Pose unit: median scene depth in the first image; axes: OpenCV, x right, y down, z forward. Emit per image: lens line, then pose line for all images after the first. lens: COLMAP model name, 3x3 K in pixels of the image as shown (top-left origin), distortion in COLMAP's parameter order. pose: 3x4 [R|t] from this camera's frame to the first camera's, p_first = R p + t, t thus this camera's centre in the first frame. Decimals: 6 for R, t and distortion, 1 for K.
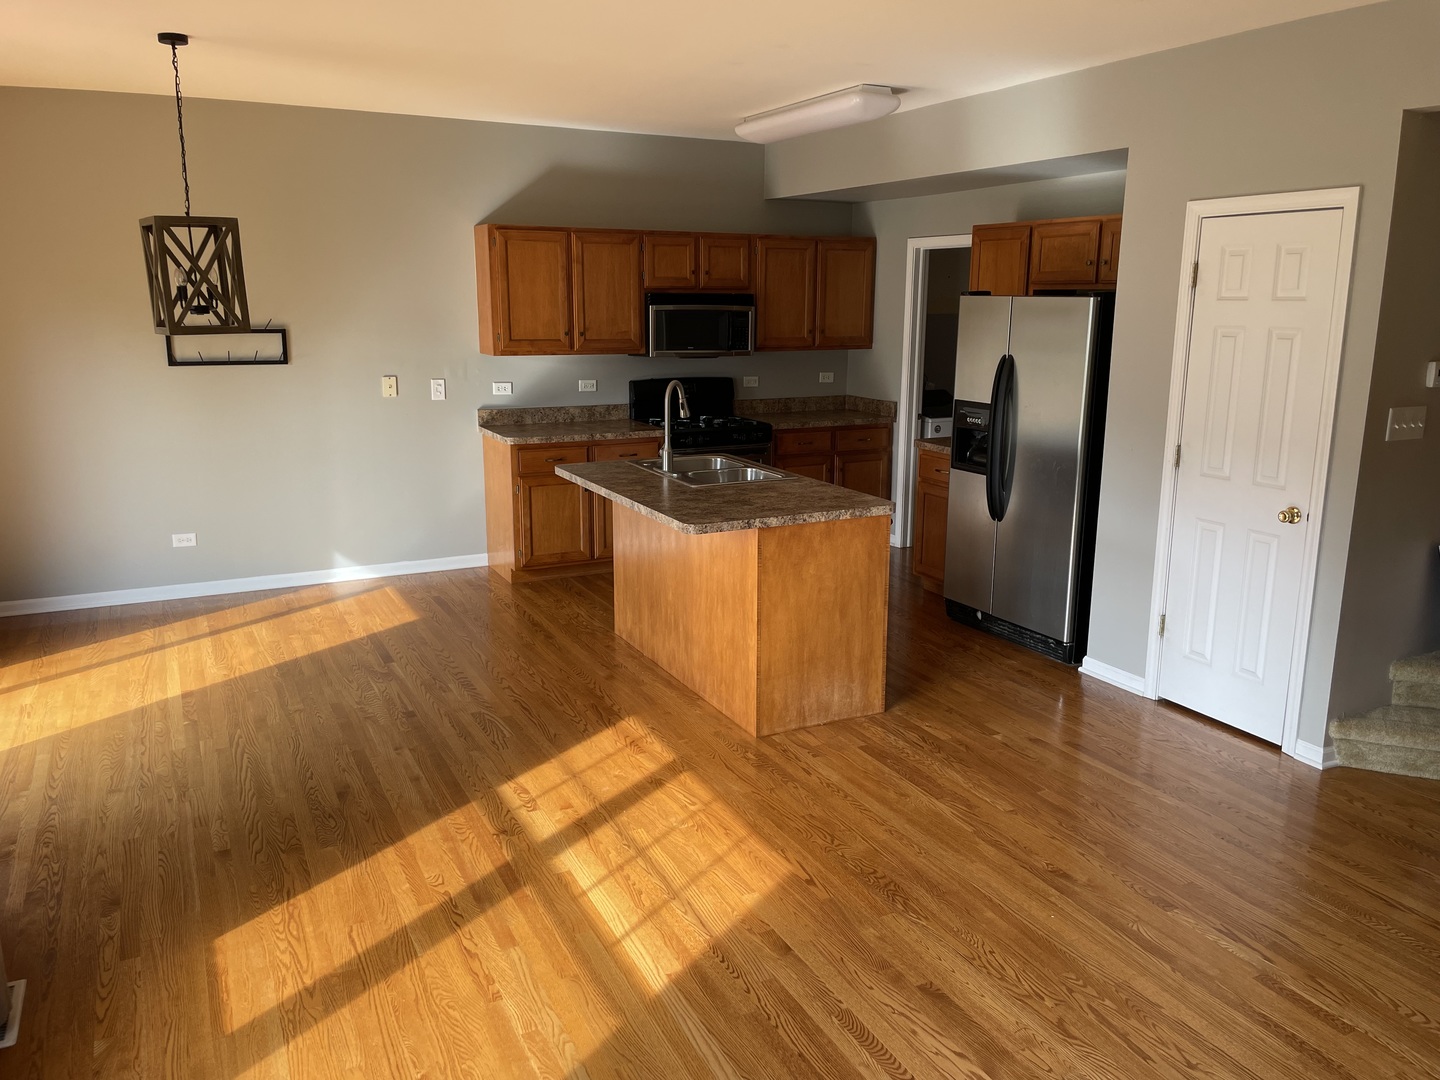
lens RADIAL K [[1091.0, 0, 720.0], [0, 1091.0, 540.0], [0, 0, 1]] dist [0.104714, -0.148682]
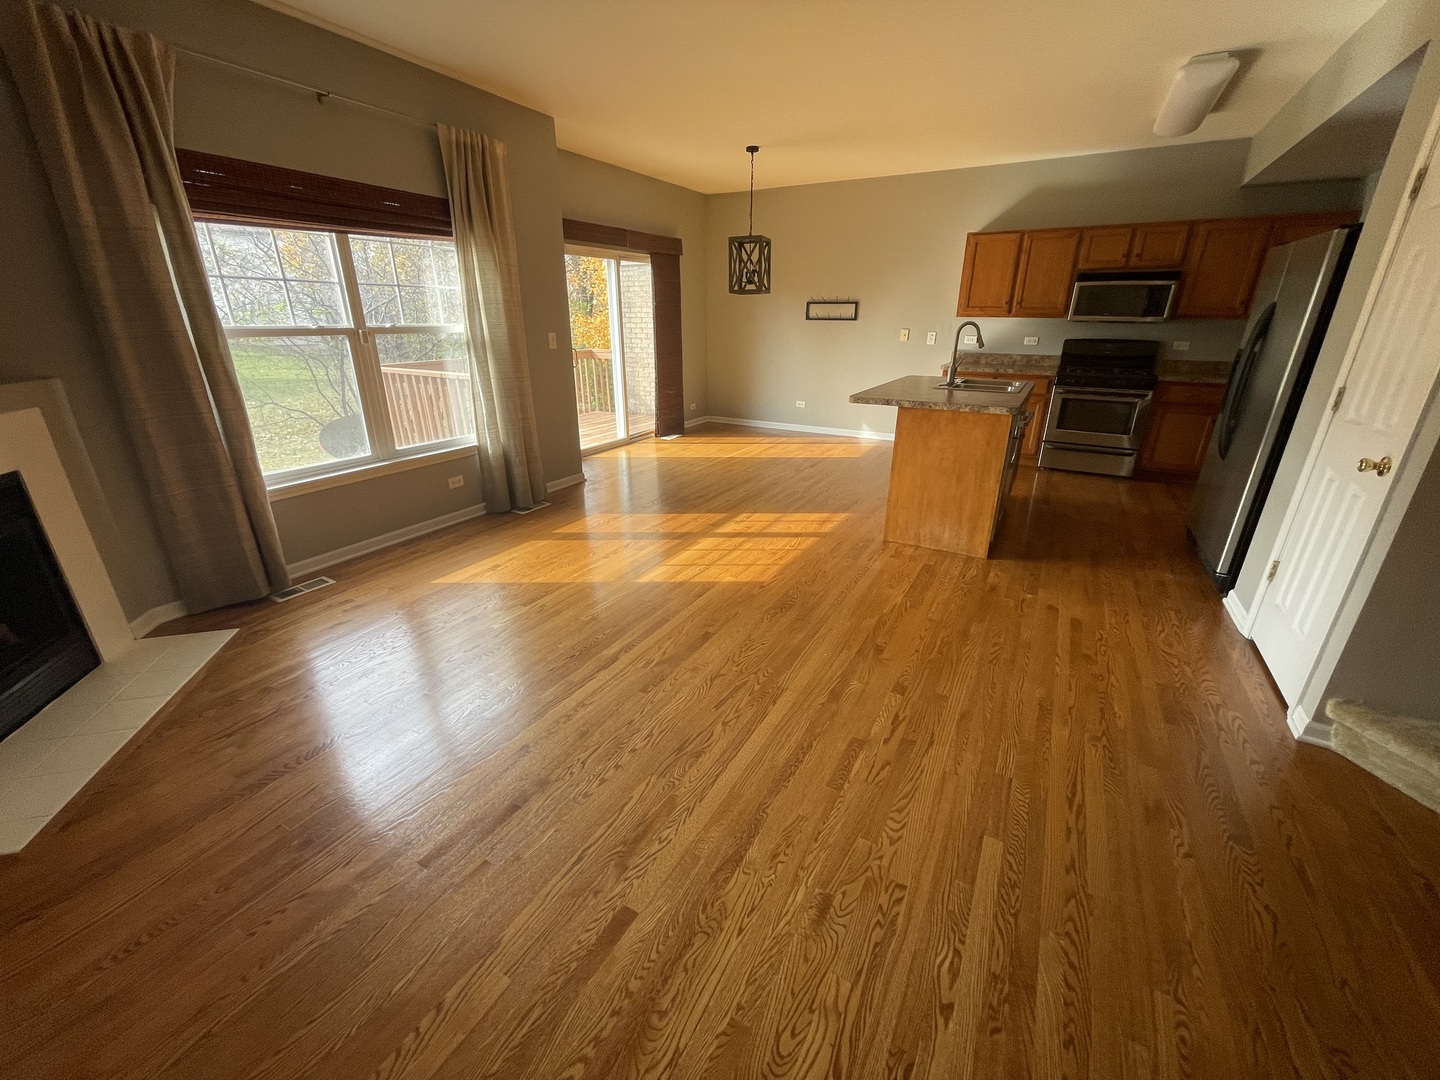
lens RADIAL K [[579.6, 0, 717.1], [0, 579.6, 533.9], [0, 0, 1]] dist [0.000461, 0.000544]
pose [[0.545993, 0.294358, -0.784376, 0.577670], [-0.187089, 0.955440, 0.228324, 0.020910], [0.816633, 0.022085, 0.576734, 0.304655]]
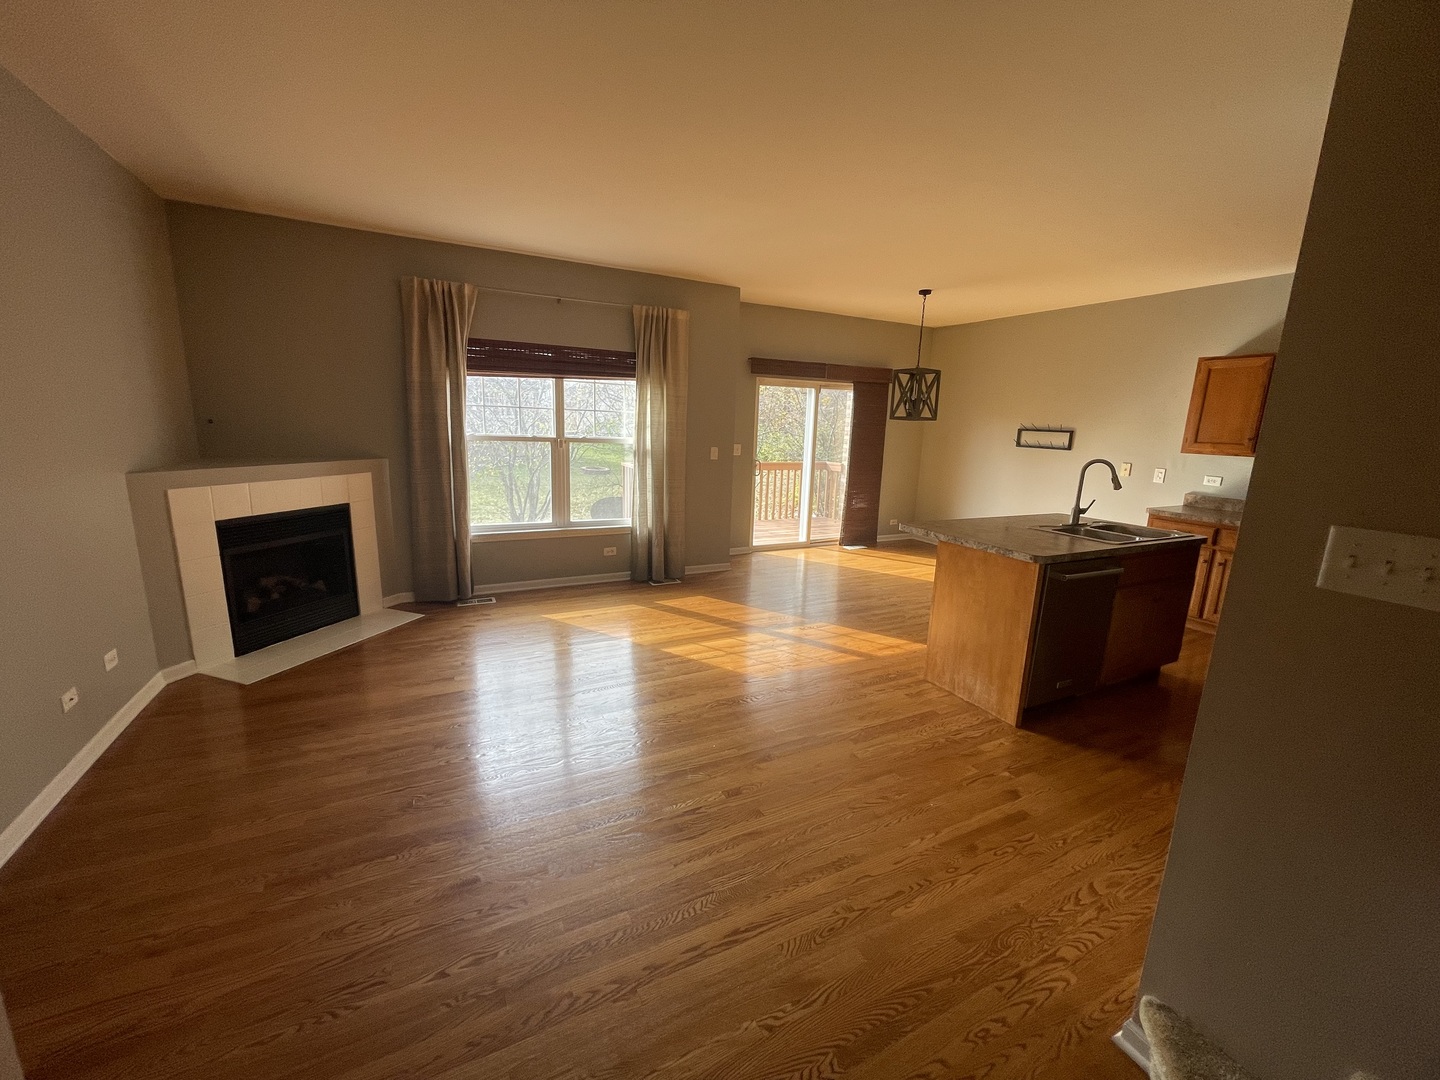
lens RADIAL K [[576.1, 0, 720.0], [0, 576.1, 540.0], [0, 0, 1]] dist [0.000692, 0.000128]
pose [[0.006808, 0.199713, -0.979831, 0.782008], [-0.255436, 0.947694, 0.191388, -0.082272], [0.966802, 0.248982, 0.057465, 0.642467]]
